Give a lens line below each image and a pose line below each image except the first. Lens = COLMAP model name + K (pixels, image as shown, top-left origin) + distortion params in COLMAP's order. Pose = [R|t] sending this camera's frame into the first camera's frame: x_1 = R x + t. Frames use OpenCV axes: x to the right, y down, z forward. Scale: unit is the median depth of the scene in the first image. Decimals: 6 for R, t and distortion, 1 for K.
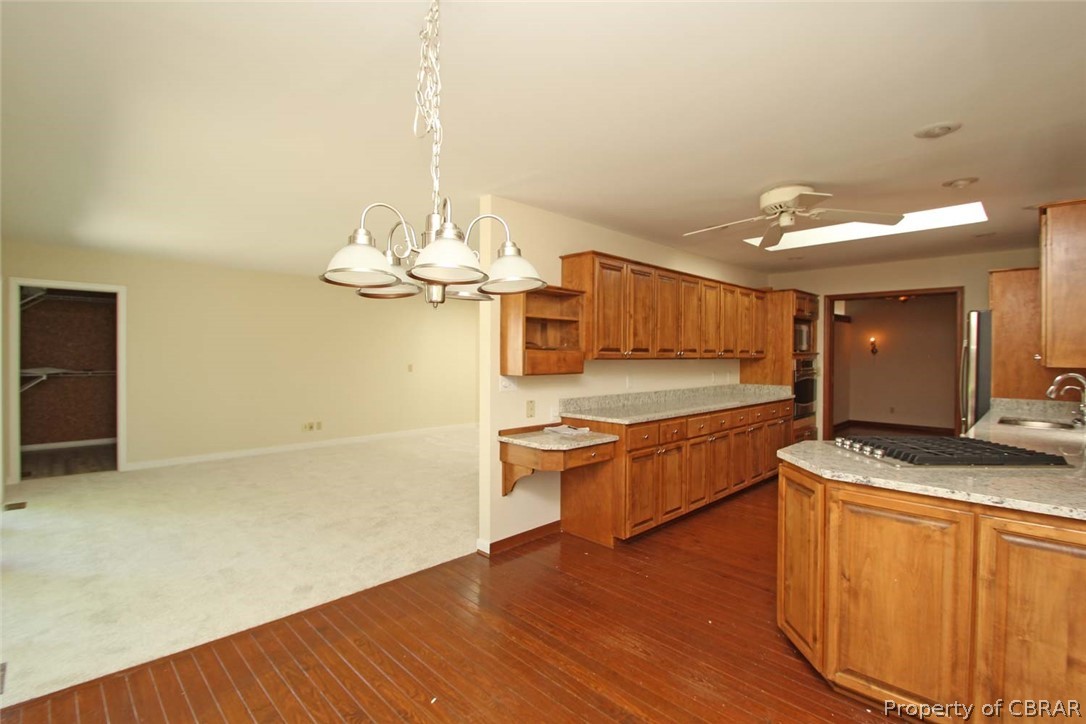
lens RADIAL K [[501.5, 0, 549.2], [0, 501.5, 360.8], [0, 0, 1]] dist [0.014106, -0.014996]
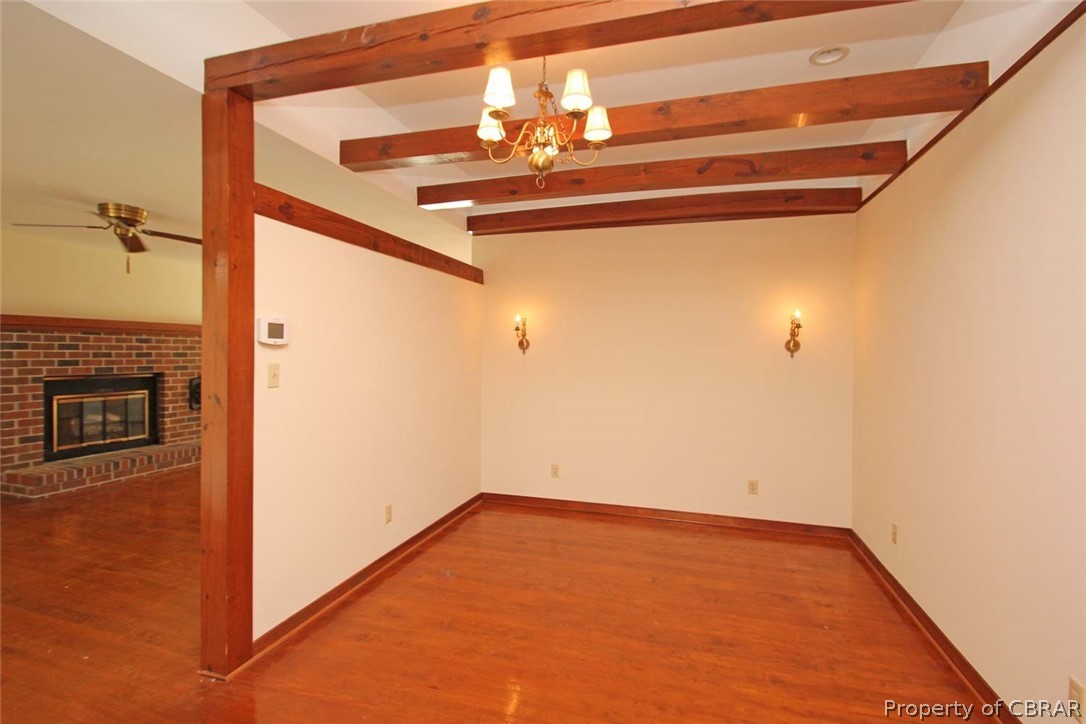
lens RADIAL K [[501.5, 0, 549.2], [0, 501.5, 360.8], [0, 0, 1]] dist [0.014106, -0.014996]
pose [[0.881675, -0.003508, 0.471843, 0.702811], [-0.000073, 0.999971, 0.007571, -0.012061], [-0.471856, -0.006710, 0.881650, 0.911505]]
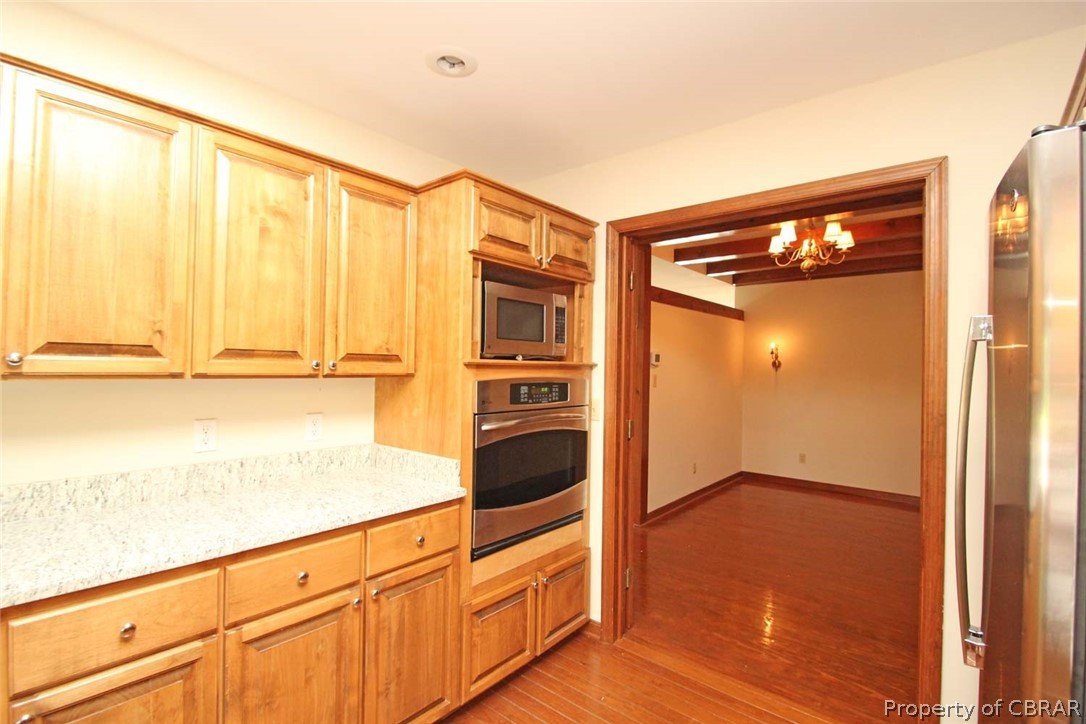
lens RADIAL K [[501.5, 0, 549.2], [0, 501.5, 360.8], [0, 0, 1]] dist [0.014106, -0.014996]
pose [[0.995882, 0.012183, 0.089841, 0.474376], [-0.010065, 0.999662, -0.023986, -0.008490], [-0.090103, 0.022983, 0.995667, 0.615648]]
